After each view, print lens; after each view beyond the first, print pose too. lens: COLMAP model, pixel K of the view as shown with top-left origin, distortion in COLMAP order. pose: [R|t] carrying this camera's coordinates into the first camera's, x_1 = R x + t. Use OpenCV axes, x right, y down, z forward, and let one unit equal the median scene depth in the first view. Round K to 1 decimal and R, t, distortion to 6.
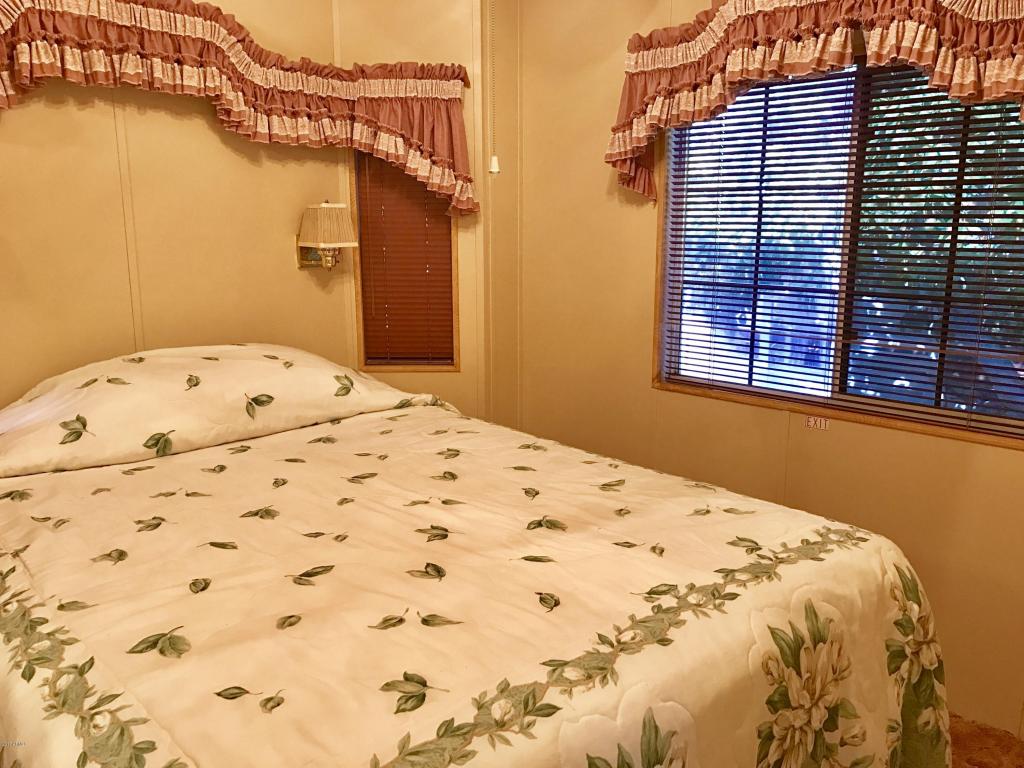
lens RADIAL K [[841.7, 0, 518.5], [0, 841.7, 386.2], [0, 0, 1]] dist [0.029574, -0.035880]
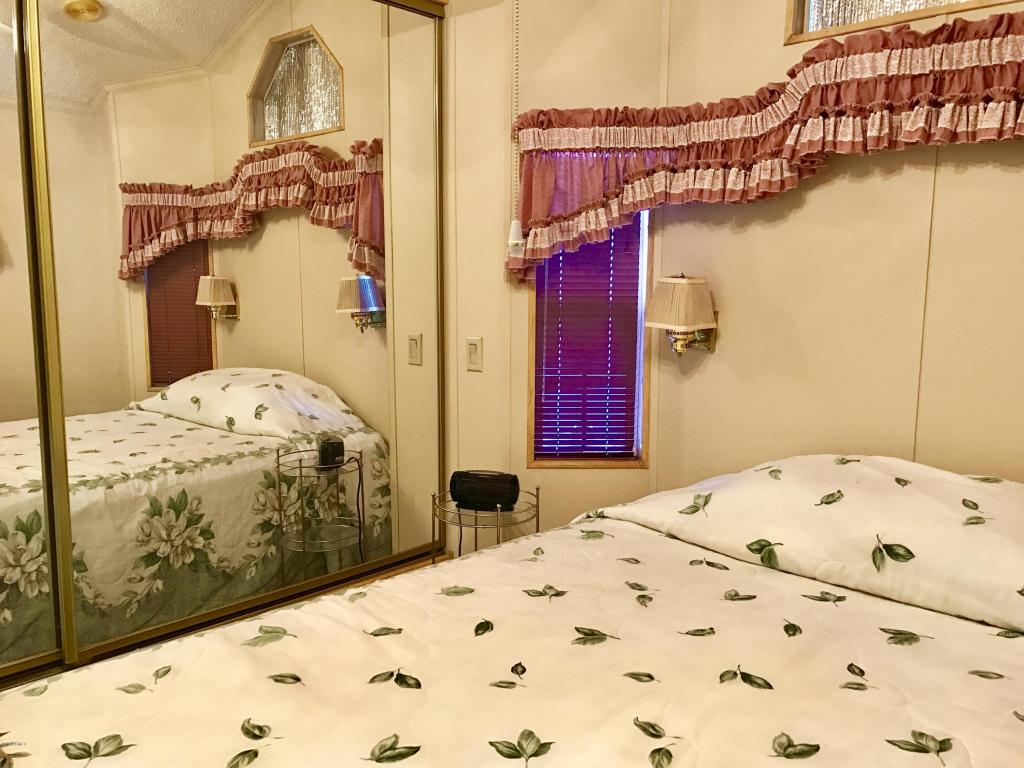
lens RADIAL K [[841.7, 0, 515.1], [0, 841.7, 386.2], [0, 0, 1]] dist [0.029574, -0.035880]
pose [[0.009170, 0.129886, -0.991487, 0.423539], [-0.204368, 0.970843, 0.125291, -0.156200], [0.978851, 0.201479, 0.035447, 0.672639]]
